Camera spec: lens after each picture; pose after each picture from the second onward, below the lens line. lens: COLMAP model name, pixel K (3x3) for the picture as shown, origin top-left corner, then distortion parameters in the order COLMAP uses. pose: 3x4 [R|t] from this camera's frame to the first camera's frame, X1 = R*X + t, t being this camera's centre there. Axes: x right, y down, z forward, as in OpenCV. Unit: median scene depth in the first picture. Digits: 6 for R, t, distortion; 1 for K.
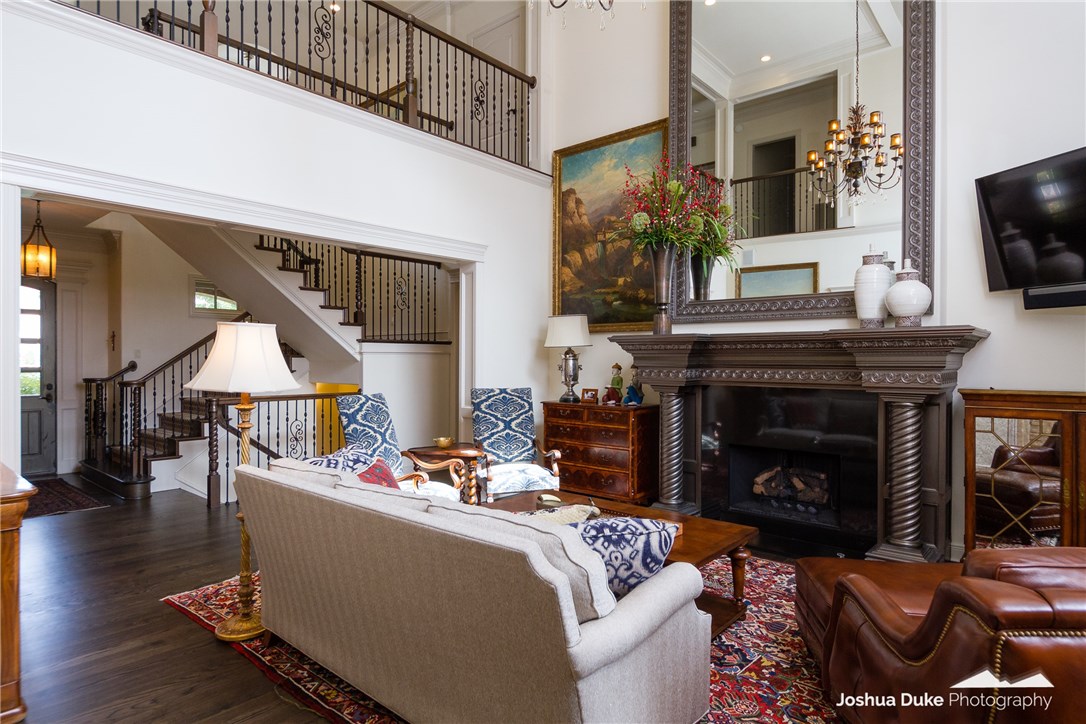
lens RADIAL K [[621.1, 0, 539.4], [0, 621.1, 362.4], [0, 0, 1]] dist [-0.006637, -0.000536]
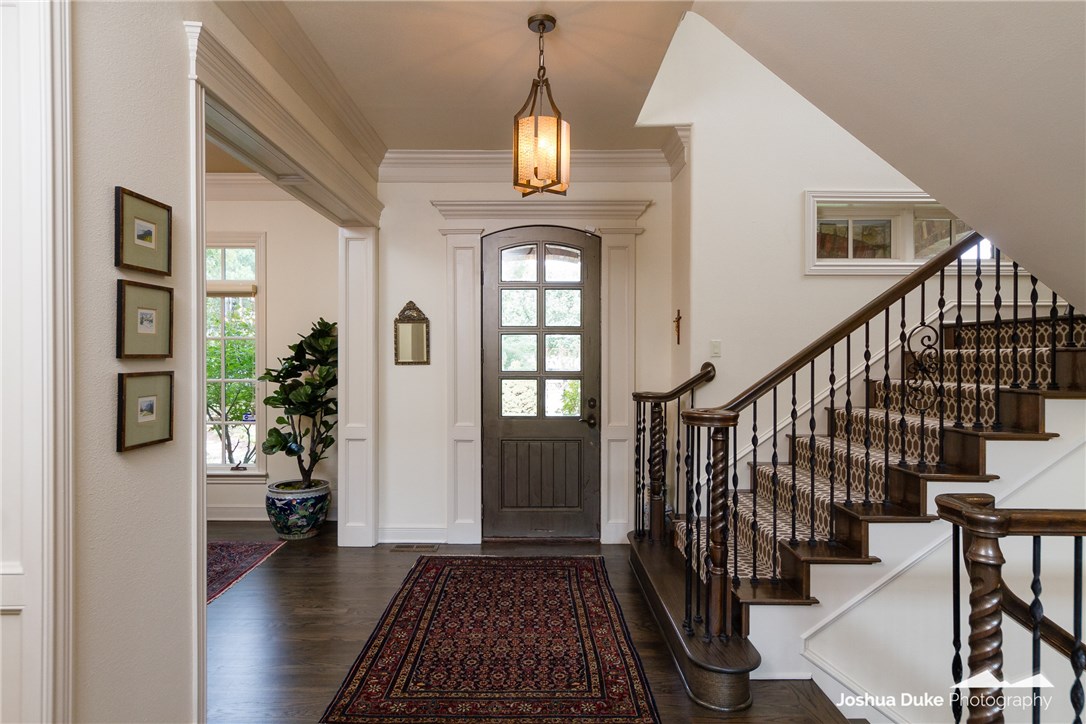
lens RADIAL K [[596.1, 0, 538.9], [0, 596.1, 358.3], [0, 0, 1]] dist [0.003744, 0.000473]
pose [[0.662489, 0.002298, -0.749068, -0.386210], [-0.001483, 0.999997, 0.001756, -0.006693], [0.749070, -0.000053, 0.662490, 0.576745]]
